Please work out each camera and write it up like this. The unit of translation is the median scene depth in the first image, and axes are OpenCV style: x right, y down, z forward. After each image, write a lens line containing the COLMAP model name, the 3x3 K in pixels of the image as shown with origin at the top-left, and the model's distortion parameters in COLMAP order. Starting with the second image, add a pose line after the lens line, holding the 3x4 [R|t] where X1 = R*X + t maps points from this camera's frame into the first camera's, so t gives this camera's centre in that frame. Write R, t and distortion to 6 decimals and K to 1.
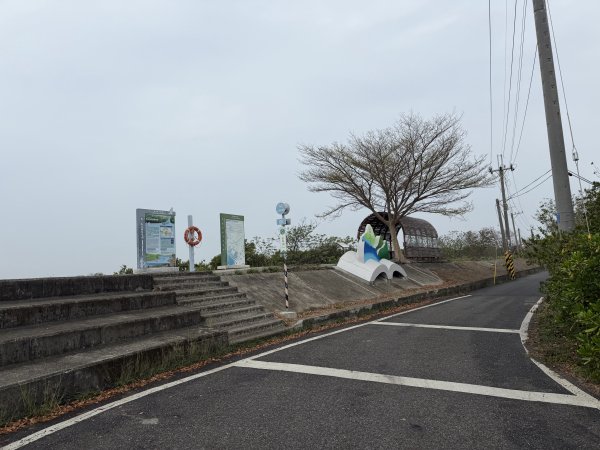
lens RADIAL K [[432.2, 0, 297.7], [0, 432.2, 217.6], [0, 0, 1]] dist [0.098918, -0.146647]
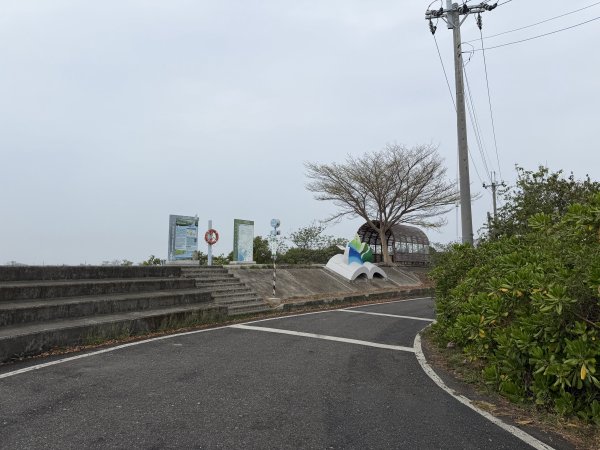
lens RADIAL K [[432.2, 0, 297.7], [0, 432.2, 217.6], [0, 0, 1]] dist [0.098918, -0.146647]
pose [[0.997386, 0.046549, -0.055264, 0.084491], [-0.045940, 0.998869, 0.012237, -0.043954], [0.055771, -0.009666, 0.998397, -0.276894]]
